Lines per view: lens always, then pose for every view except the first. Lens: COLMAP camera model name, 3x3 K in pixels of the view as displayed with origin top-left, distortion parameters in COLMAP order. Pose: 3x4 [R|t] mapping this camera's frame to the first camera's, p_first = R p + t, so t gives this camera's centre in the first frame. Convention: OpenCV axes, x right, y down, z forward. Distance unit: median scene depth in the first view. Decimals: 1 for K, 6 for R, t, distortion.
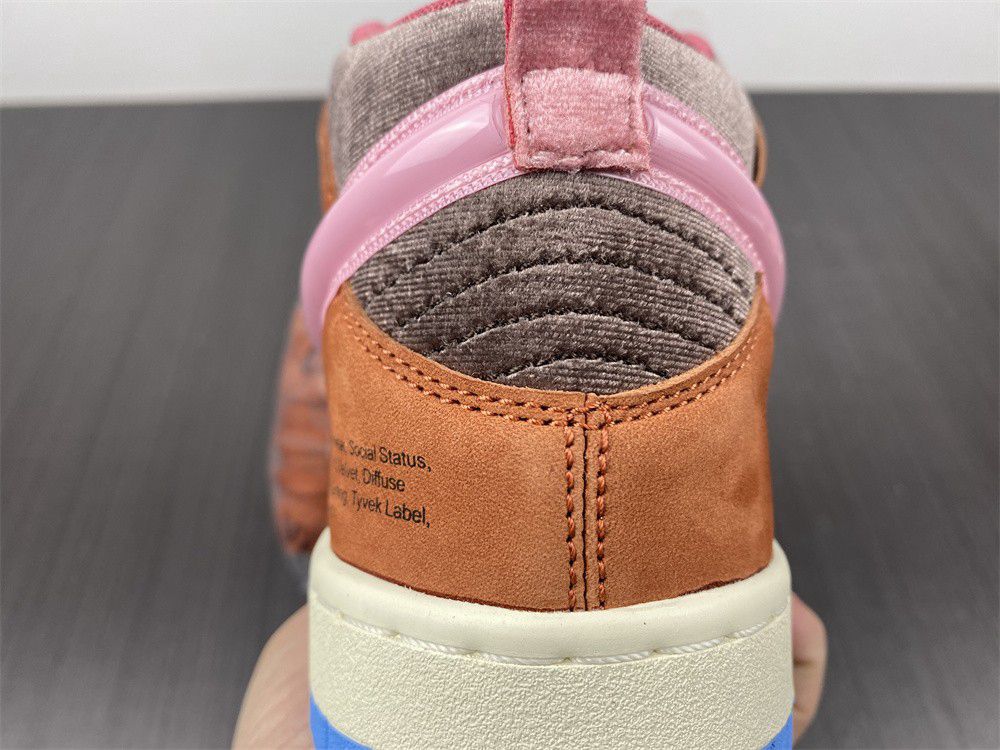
lens RADIAL K [[759.1, 0, 501.6], [0, 759.1, 373.7], [0, 0, 1]] dist [-0.001995, -0.009876]
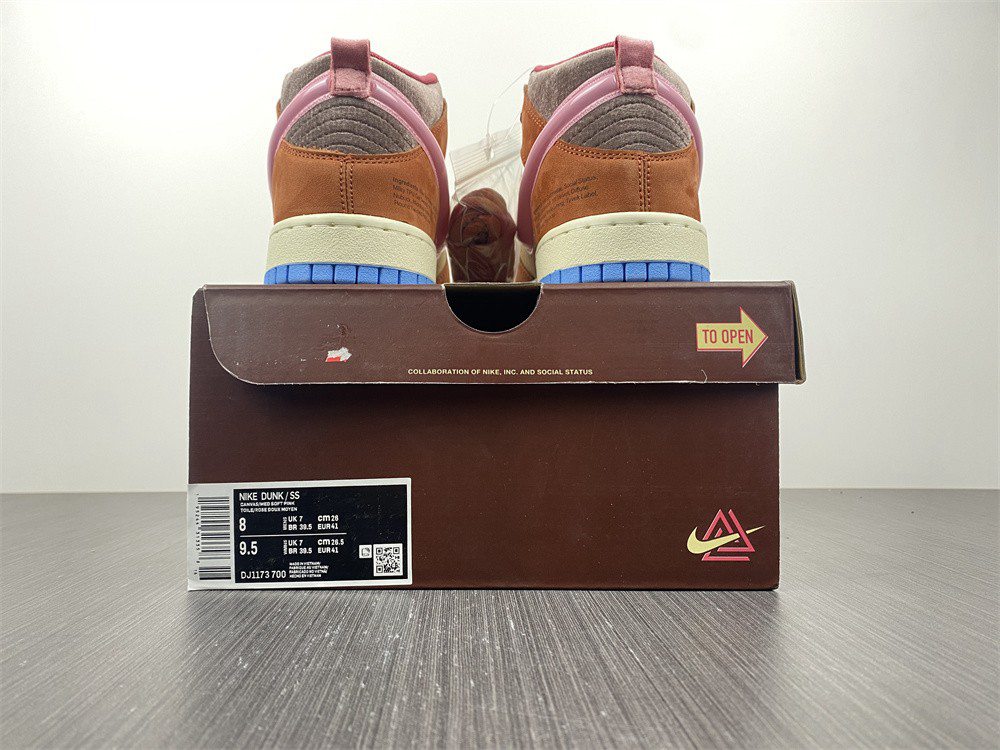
lens RADIAL K [[759.1, 0, 499.0], [0, 759.1, 374.9], [0, 0, 1]] dist [-0.001995, -0.009876]
pose [[0.999290, -0.017149, 0.033538, -0.685992], [0.020237, 0.995365, -0.094015, 1.353546], [-0.031770, 0.094627, 0.995006, -2.373281]]
